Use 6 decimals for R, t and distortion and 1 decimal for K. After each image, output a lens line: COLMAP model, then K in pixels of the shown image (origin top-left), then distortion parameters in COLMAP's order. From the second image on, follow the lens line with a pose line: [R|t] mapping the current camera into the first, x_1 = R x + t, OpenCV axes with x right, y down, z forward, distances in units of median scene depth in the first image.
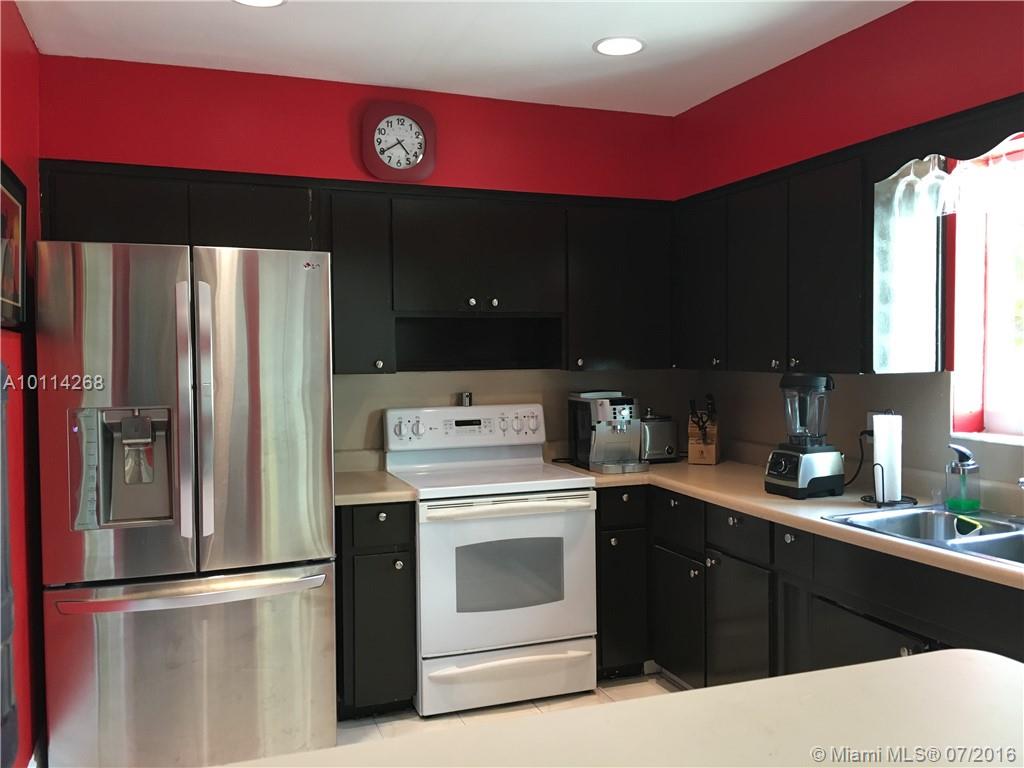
lens RADIAL K [[880.0, 0, 510.1], [0, 880.0, 387.3], [0, 0, 1]] dist [0.071813, -0.105492]
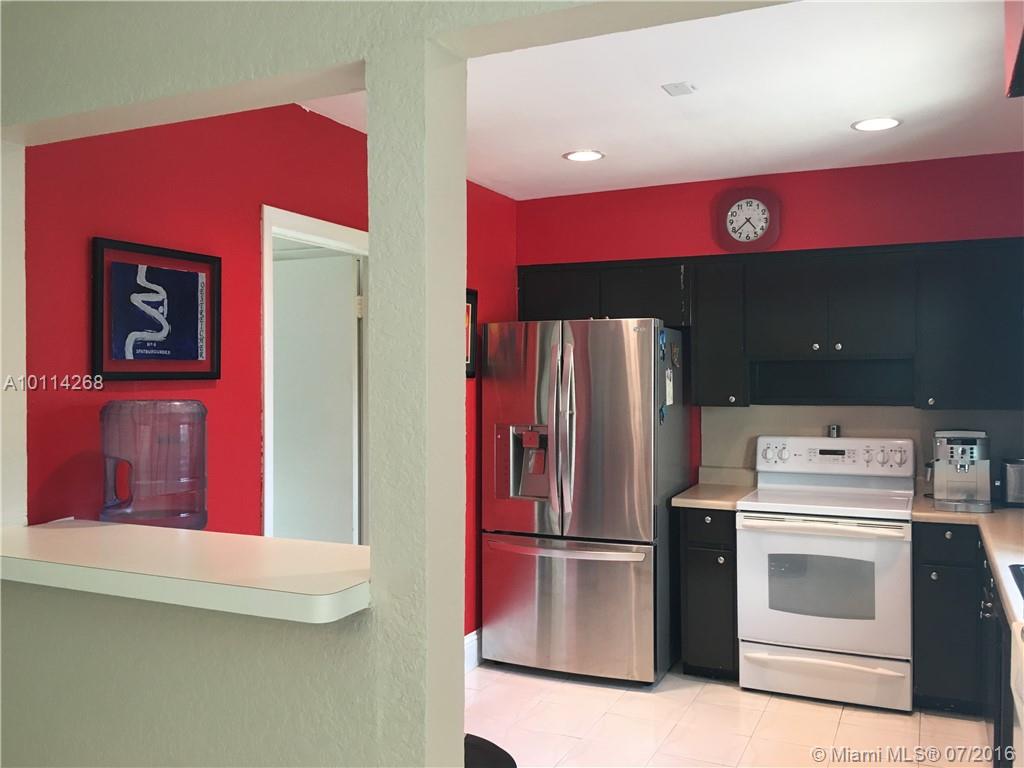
lens RADIAL K [[880.0, 0, 510.1], [0, 880.0, 387.3], [0, 0, 1]] dist [0.071813, -0.105492]
pose [[0.702219, 0.015210, -0.711799, 0.518062], [-0.029332, 0.999541, -0.007578, -0.024283], [0.711357, 0.026200, 0.702342, -0.097450]]
